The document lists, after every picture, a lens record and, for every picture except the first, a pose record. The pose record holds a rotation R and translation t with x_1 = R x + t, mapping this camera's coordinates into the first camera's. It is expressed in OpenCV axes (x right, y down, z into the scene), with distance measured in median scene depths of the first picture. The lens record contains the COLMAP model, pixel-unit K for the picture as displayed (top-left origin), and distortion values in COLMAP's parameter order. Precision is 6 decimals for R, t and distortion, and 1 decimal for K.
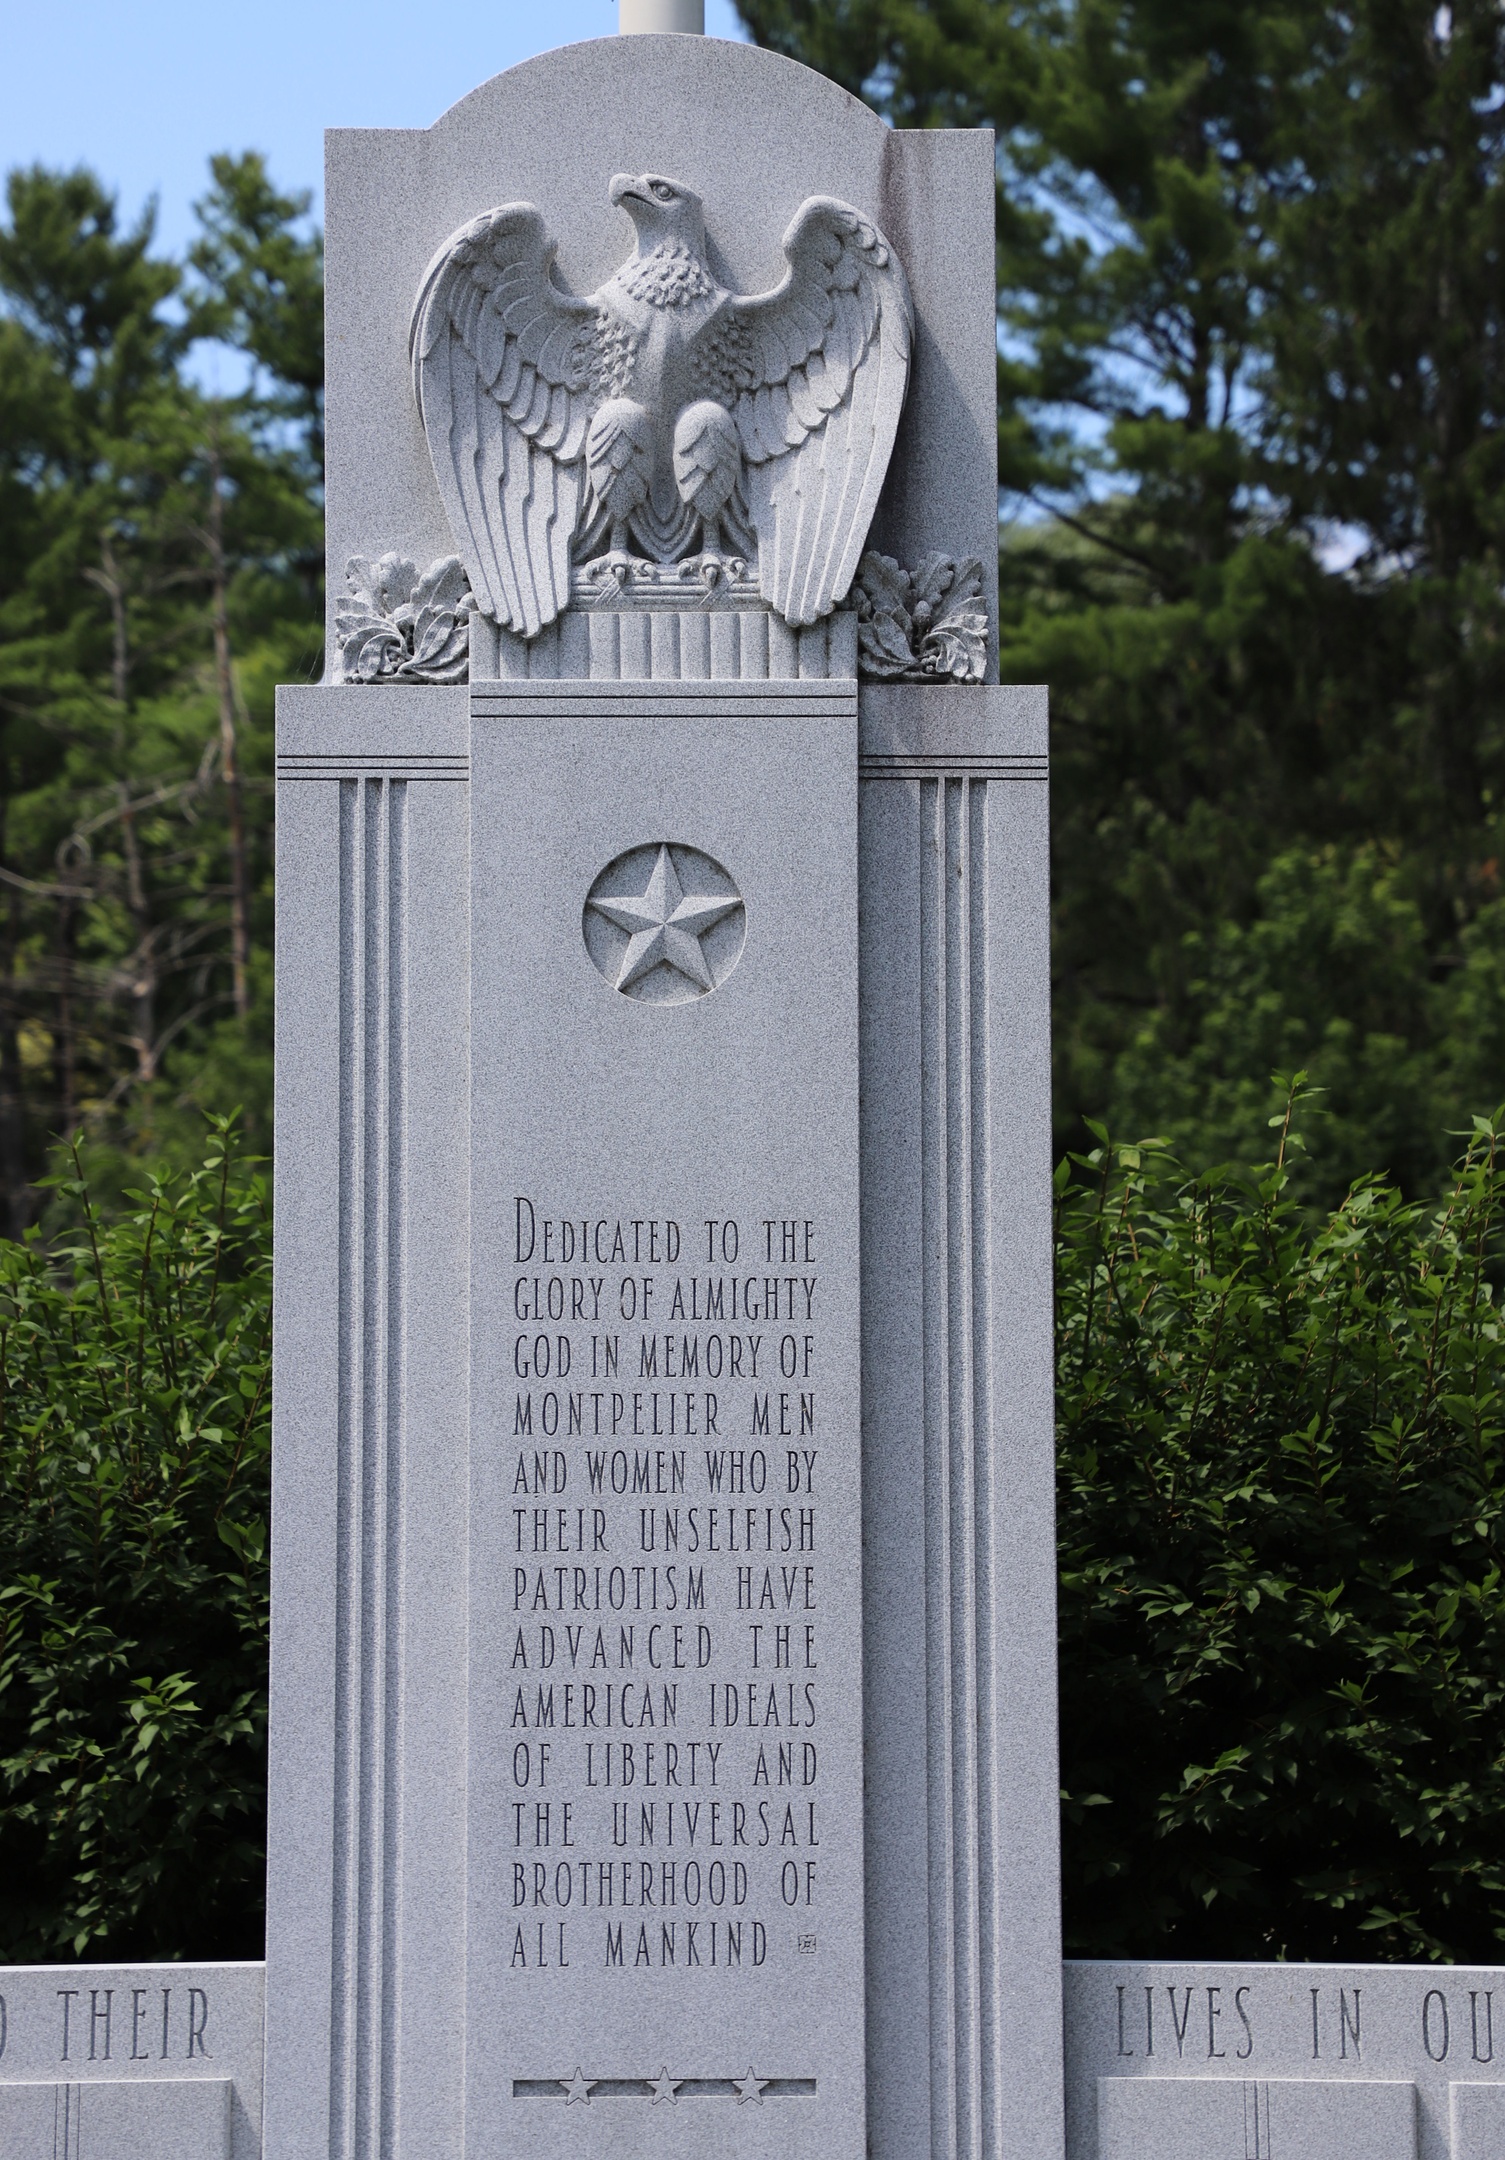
lens RADIAL K [[6663.0, 0, 752.5], [0, 6663.0, 1080.0], [0, 0, 1]] dist [0.690348, 0.381228]
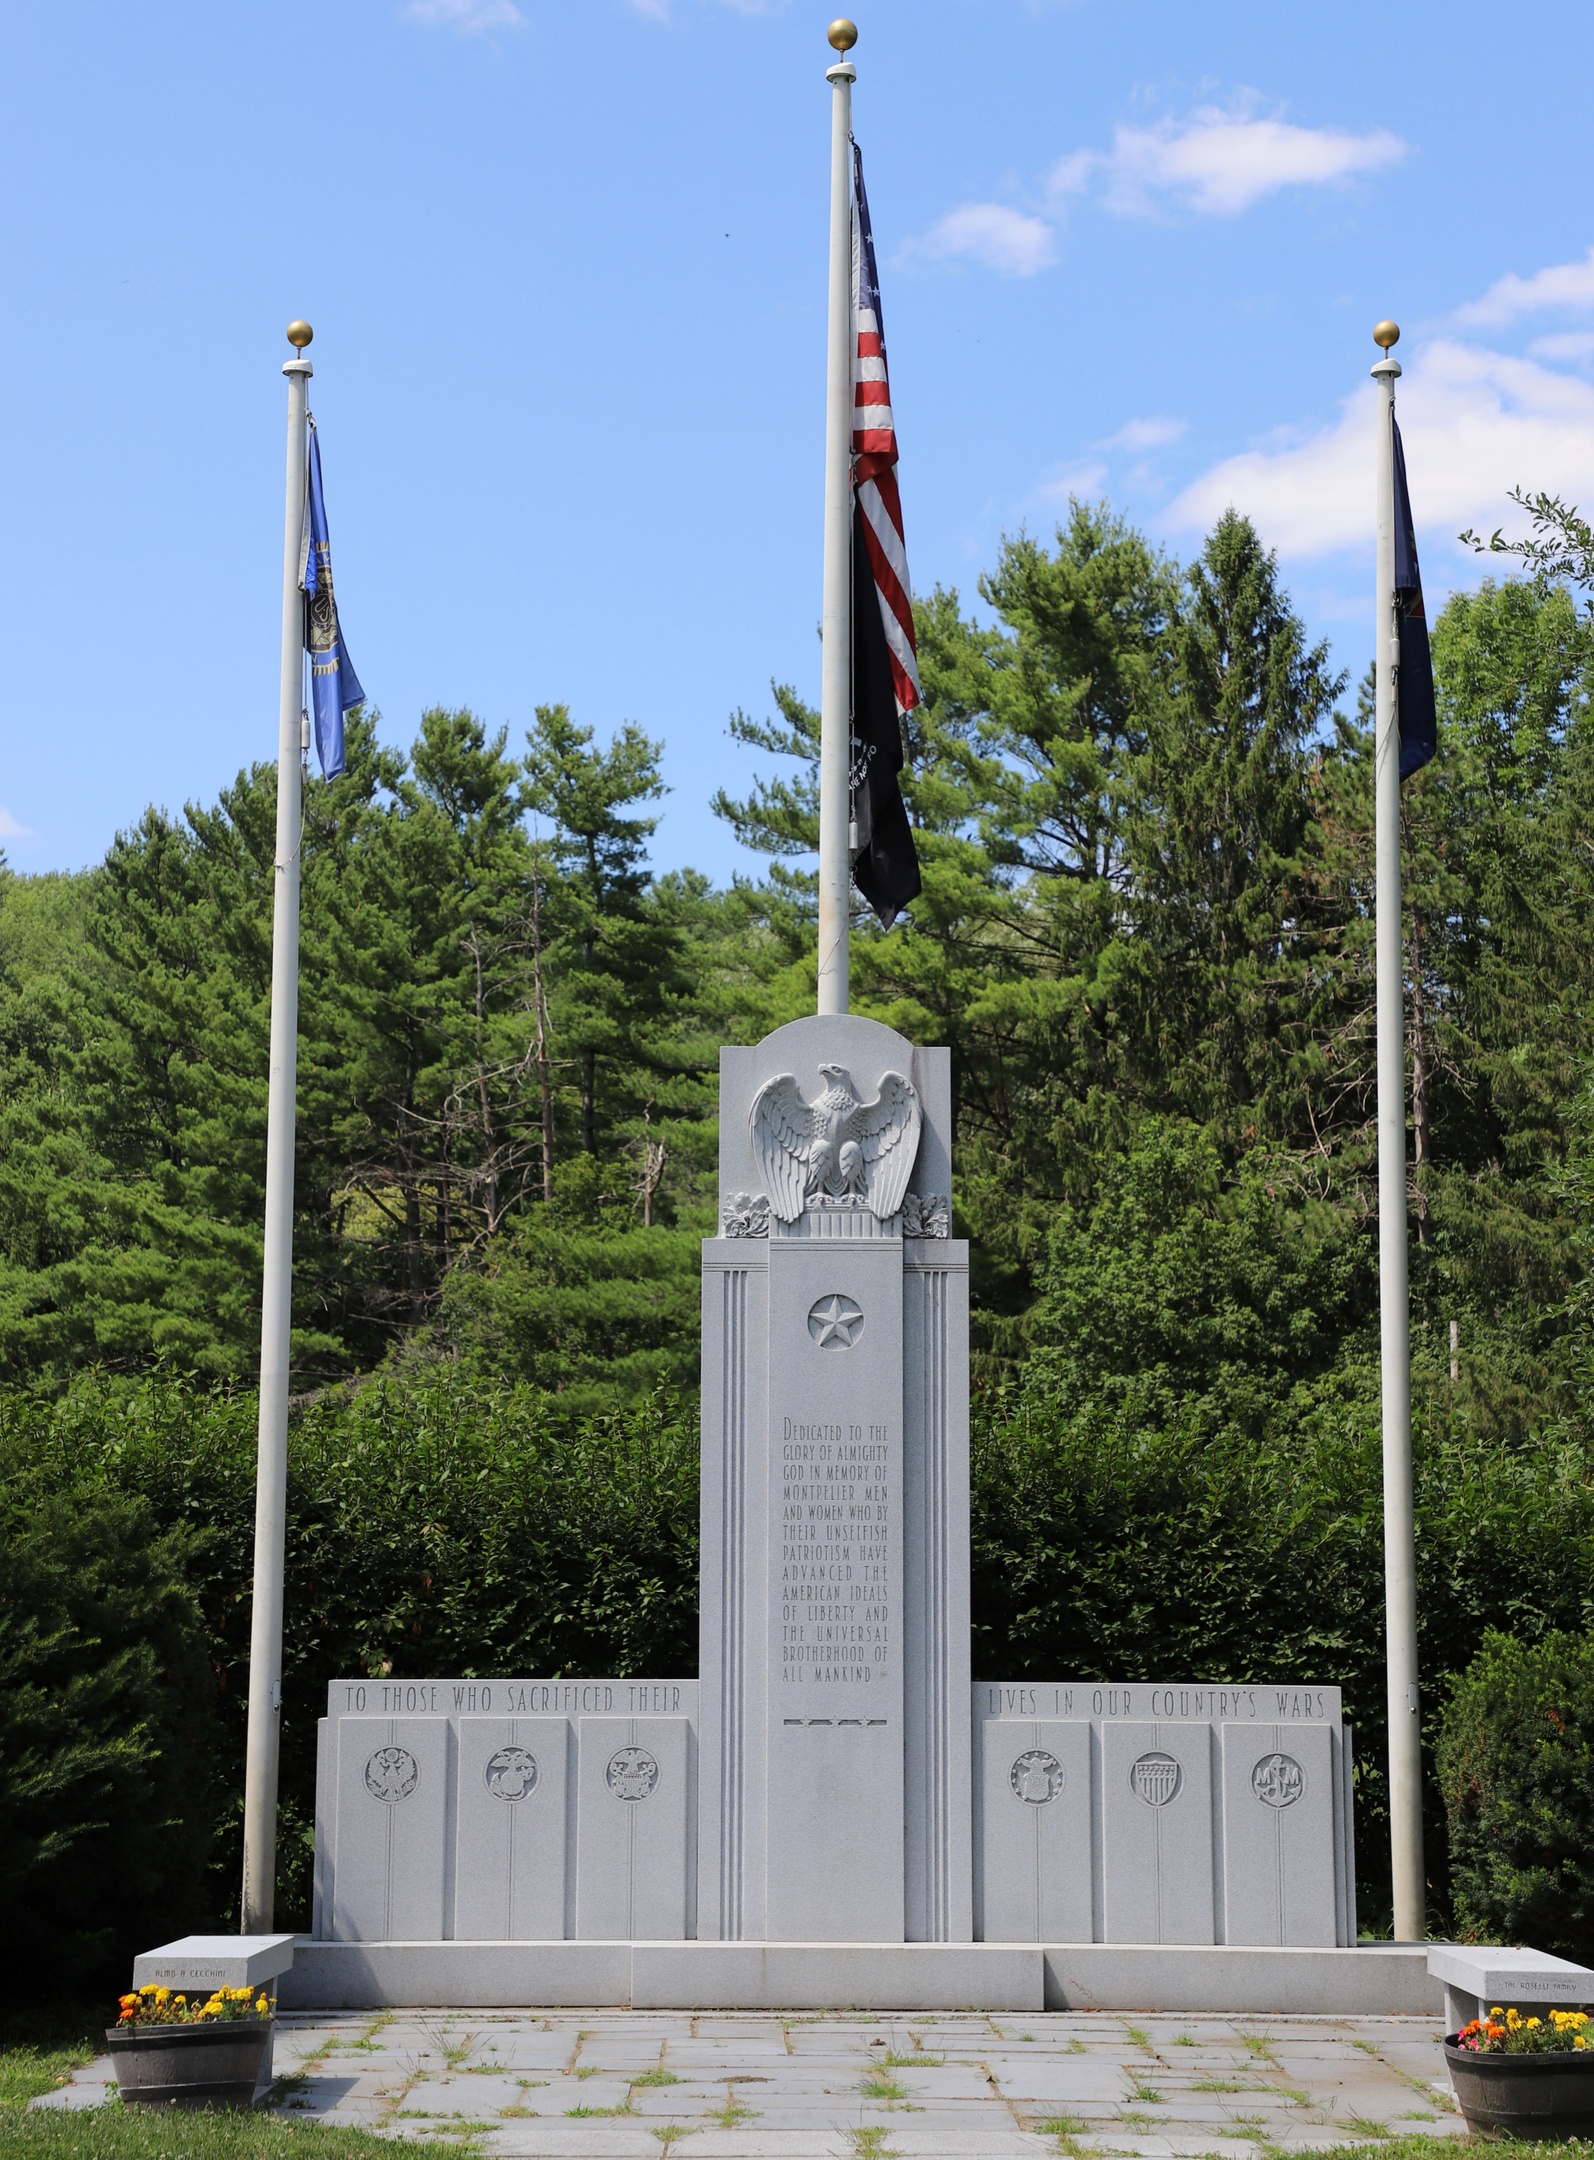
lens RADIAL K [[4133.6, 0, 797.0], [0, 4133.6, 1080.0], [0, 0, 1]] dist [0.257224, 0.046056]
pose [[0.999944, 0.005011, -0.009314, -0.013766], [-0.005285, 0.999546, -0.029650, -0.074772], [0.009161, 0.029698, 0.999517, -0.795260]]
